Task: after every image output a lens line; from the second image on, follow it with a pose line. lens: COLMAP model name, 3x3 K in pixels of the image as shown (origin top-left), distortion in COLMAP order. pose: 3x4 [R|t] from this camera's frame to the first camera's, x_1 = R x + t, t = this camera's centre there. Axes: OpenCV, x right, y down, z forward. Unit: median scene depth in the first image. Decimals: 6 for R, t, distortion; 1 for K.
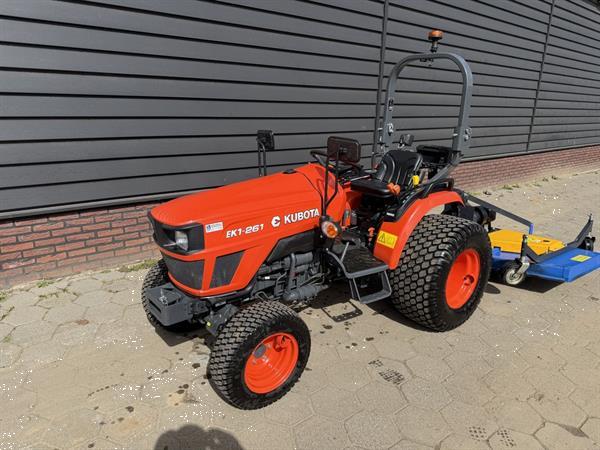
lens RADIAL K [[424.0, 0, 298.4], [0, 424.0, 226.5], [0, 0, 1]] dist [0.067376, -0.083225]
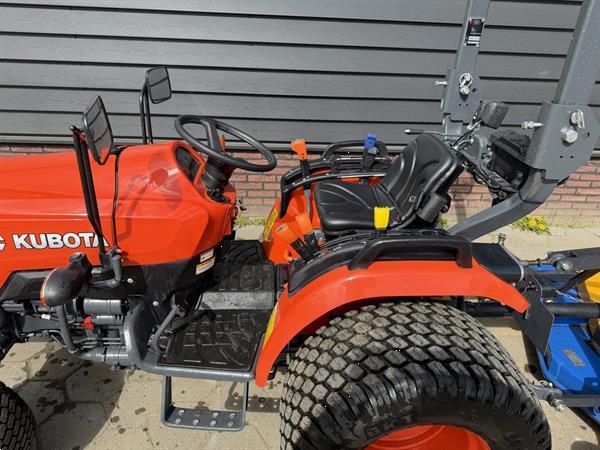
lens RADIAL K [[424.0, 0, 298.4], [0, 424.0, 226.5], [0, 0, 1]] dist [0.067376, -0.083225]
pose [[0.801522, 0.276652, -0.530118, 0.407613], [-0.187983, 0.958169, 0.215813, -0.165080], [0.567648, -0.073325, 0.820000, 0.551483]]
